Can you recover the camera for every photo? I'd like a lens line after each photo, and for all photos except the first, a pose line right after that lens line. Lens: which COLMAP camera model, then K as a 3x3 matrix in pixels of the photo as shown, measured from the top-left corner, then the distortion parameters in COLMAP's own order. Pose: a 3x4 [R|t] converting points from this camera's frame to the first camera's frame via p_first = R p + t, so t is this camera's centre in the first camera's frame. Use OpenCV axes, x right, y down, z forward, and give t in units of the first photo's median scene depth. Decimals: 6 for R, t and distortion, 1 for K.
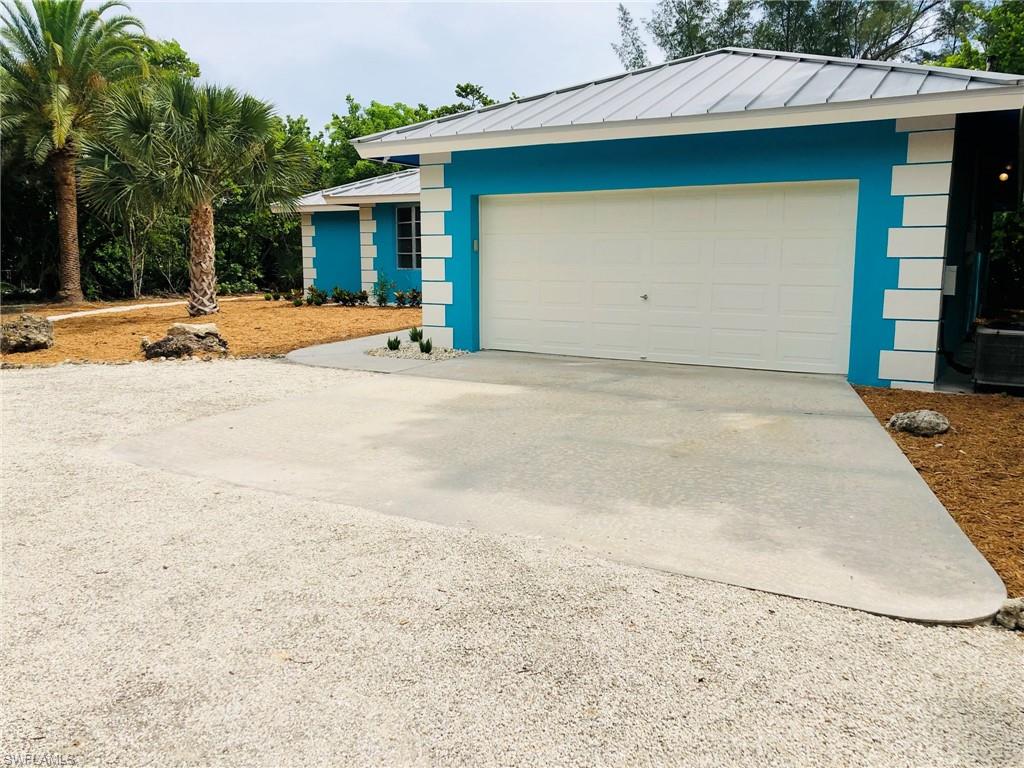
lens RADIAL K [[858.8, 0, 512.0], [0, 858.8, 384.0], [0, 0, 1]] dist [0.069117, -0.104342]
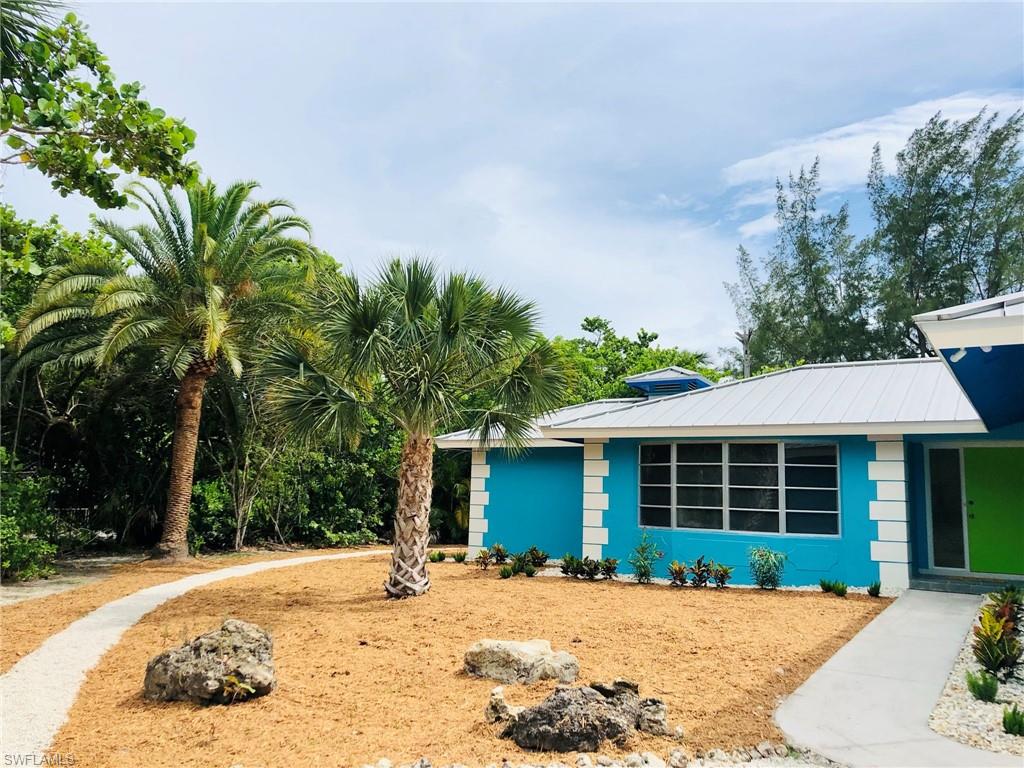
lens RADIAL K [[840.1, 0, 514.3], [0, 840.1, 364.9], [0, 0, 1]] dist [0.072345, -0.178080]
pose [[0.999643, 0.024470, -0.010772, -0.231730], [-0.026567, 0.954306, -0.297647, -0.048879], [0.002996, 0.297827, 0.954615, 0.274928]]
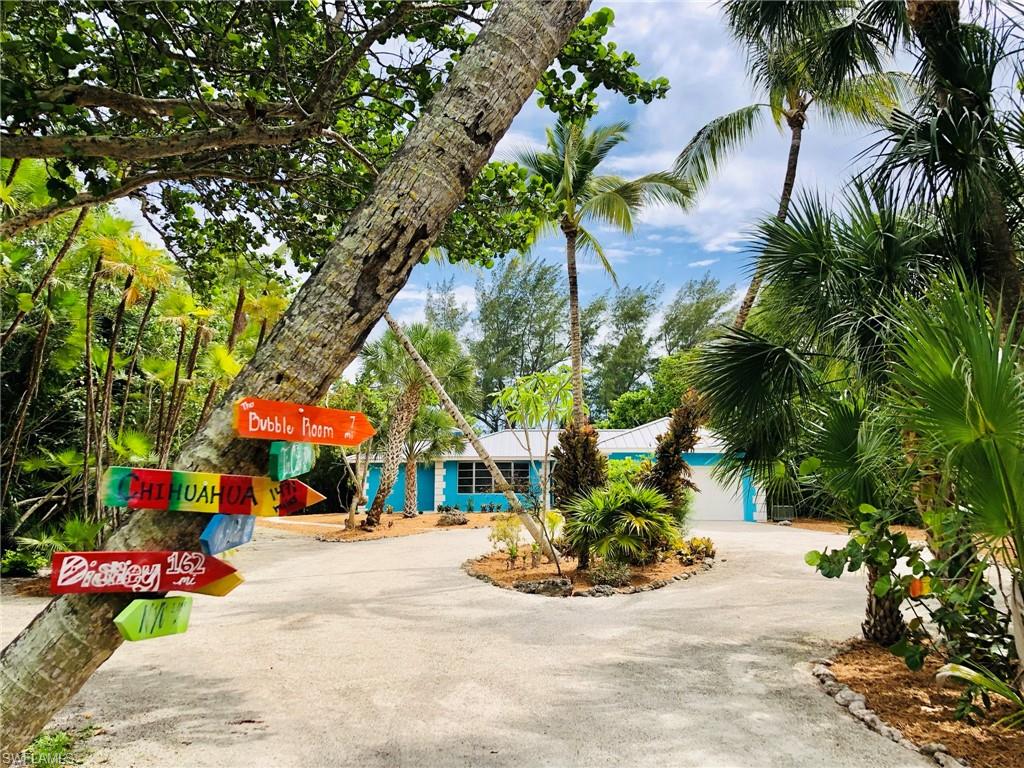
lens RADIAL K [[858.8, 0, 512.0], [0, 858.8, 384.0], [0, 0, 1]] dist [0.069117, -0.104342]
pose [[0.854878, 0.062393, 0.515064, -1.016671], [0.079281, 0.965375, -0.248528, 0.113521], [-0.512736, 0.253296, 0.820331, -0.683174]]
